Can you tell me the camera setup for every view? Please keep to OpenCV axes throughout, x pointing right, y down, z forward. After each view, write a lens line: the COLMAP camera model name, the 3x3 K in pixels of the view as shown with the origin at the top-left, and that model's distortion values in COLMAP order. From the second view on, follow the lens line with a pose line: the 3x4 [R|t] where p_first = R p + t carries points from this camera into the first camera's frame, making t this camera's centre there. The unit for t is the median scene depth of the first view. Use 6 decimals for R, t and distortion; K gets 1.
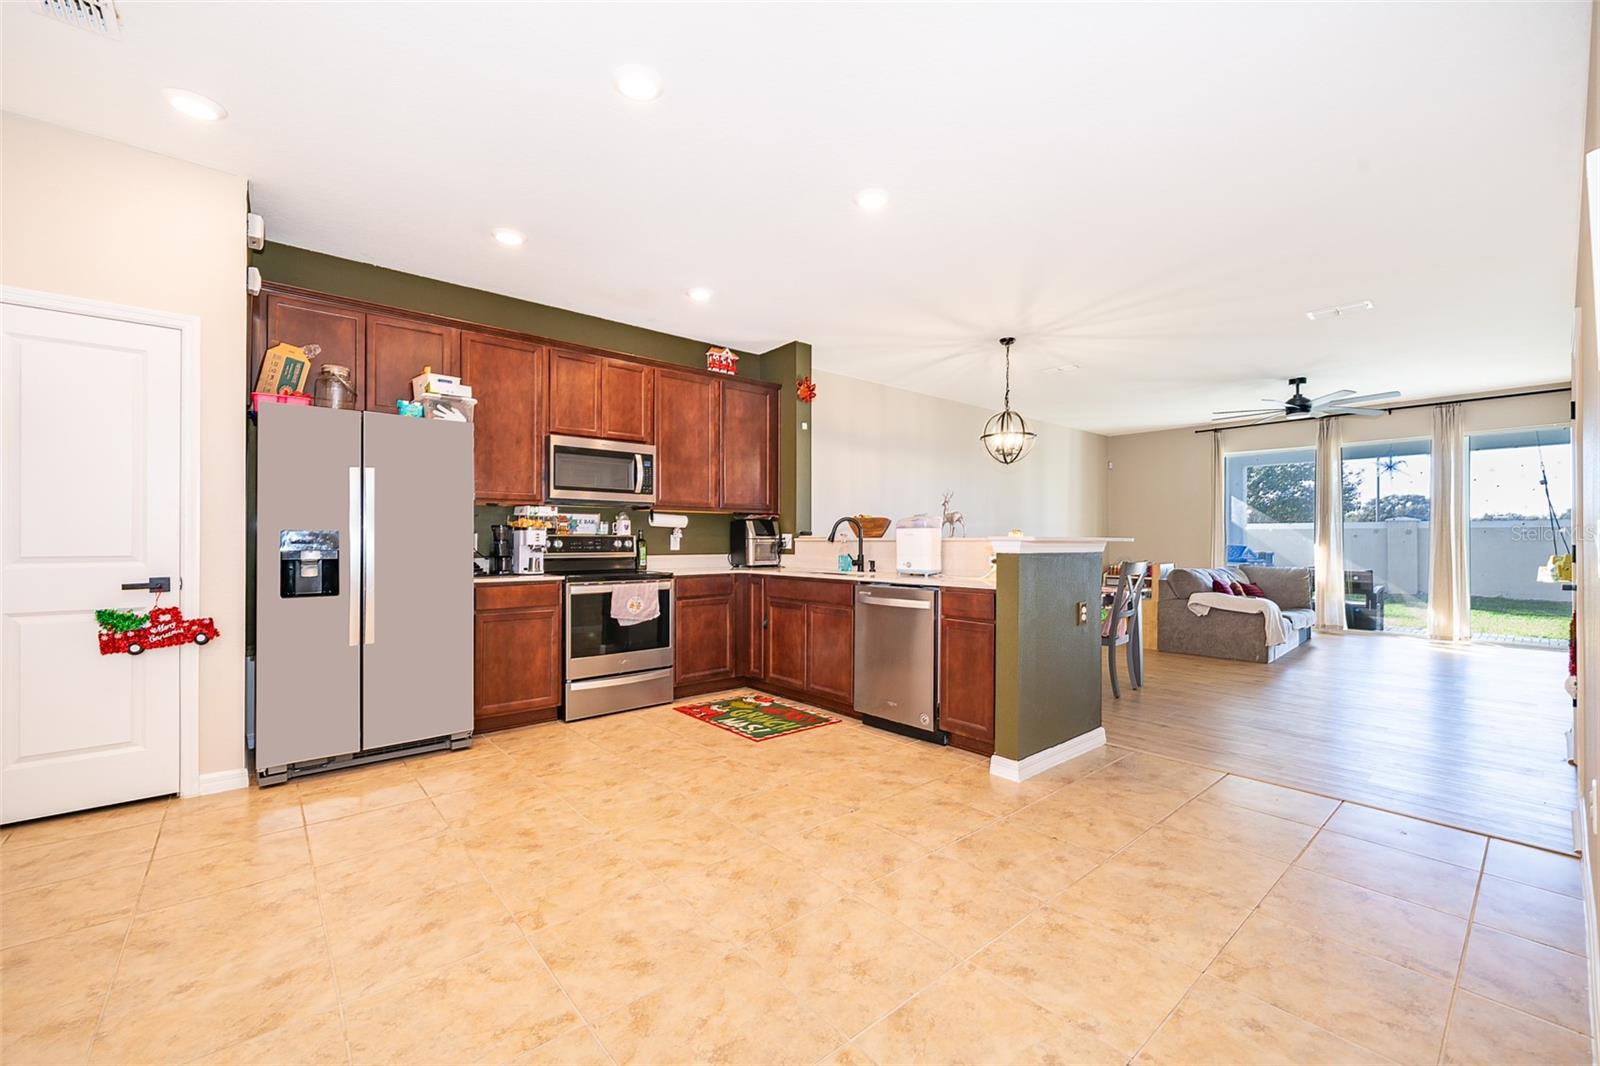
lens RADIAL K [[639.0, 0, 802.7], [0, 639.0, 532.2], [0, 0, 1]] dist [-0.001733, -0.000118]
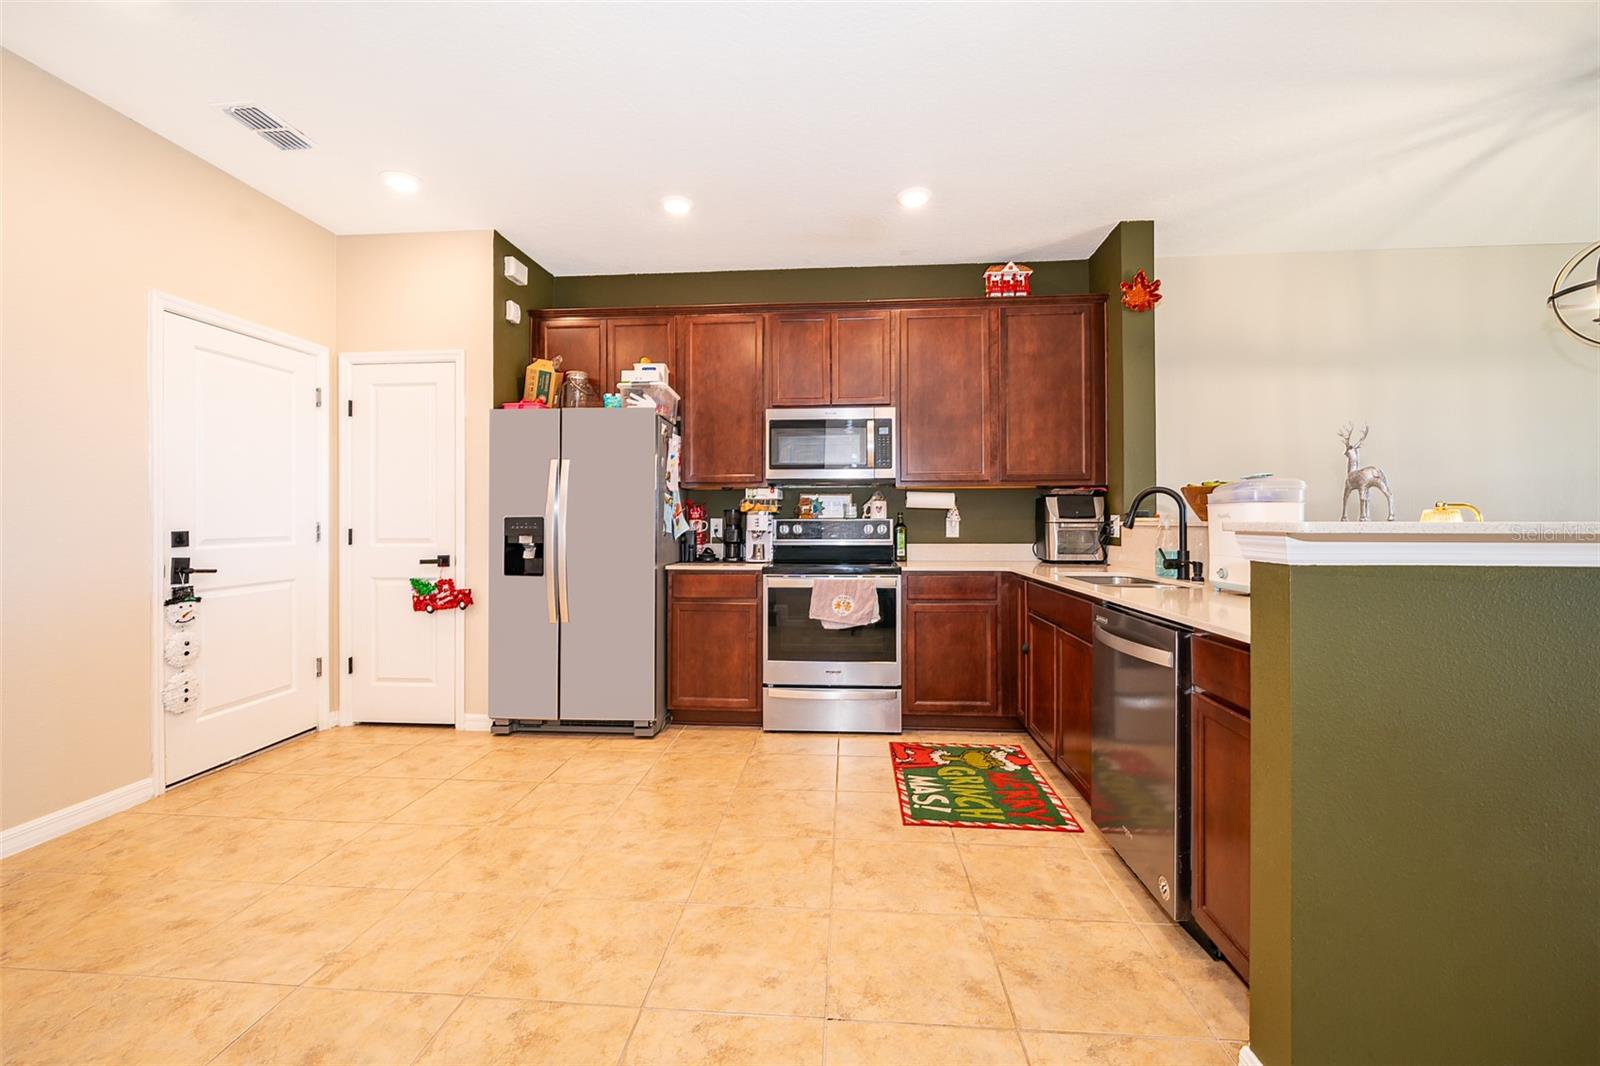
lens RADIAL K [[661.5, 0, 802.9], [0, 661.5, 511.2], [0, 0, 1]] dist [-0.001318, -0.000248]
pose [[0.708645, -0.013277, -0.705441, 0.312040], [0.012016, 0.999905, -0.006748, -0.000714], [0.705463, -0.003694, 0.708737, 0.380856]]
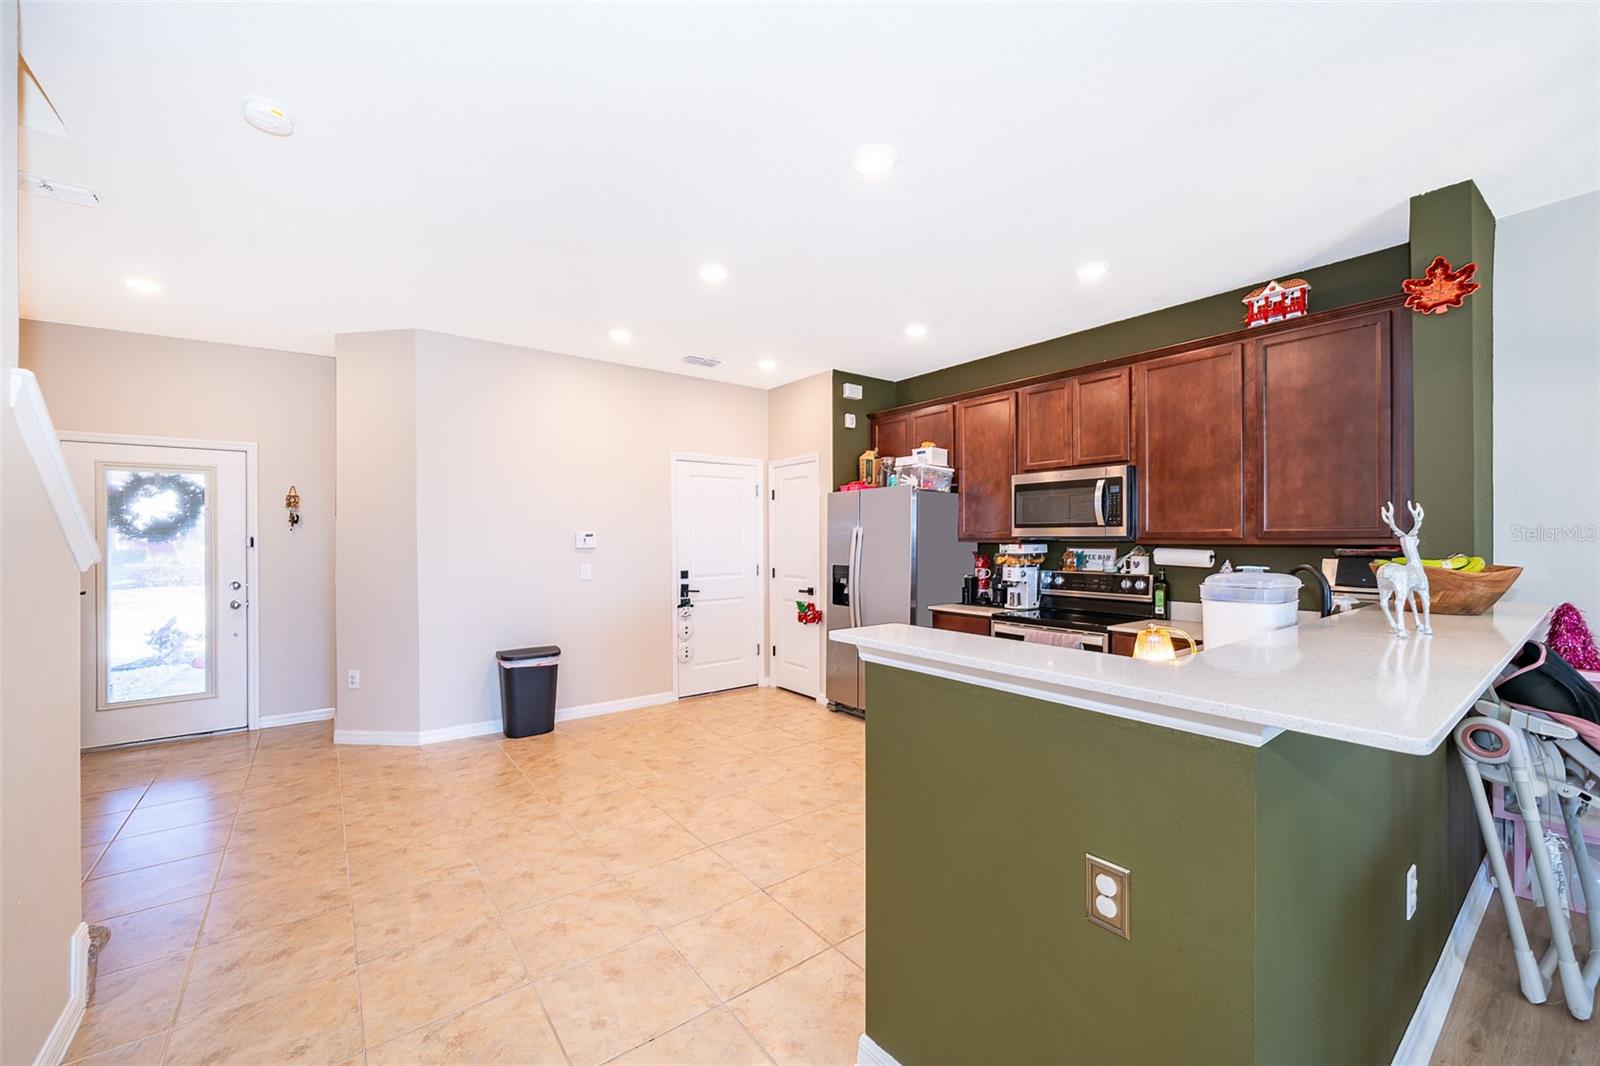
lens RADIAL K [[639.0, 0, 802.7], [0, 639.0, 532.2], [0, 0, 1]] dist [-0.001733, -0.000118]
pose [[-0.056647, -0.011249, -0.998331, 0.676774], [0.013290, 0.999839, -0.012020, -0.053892], [0.998306, -0.013949, -0.056488, 0.738604]]
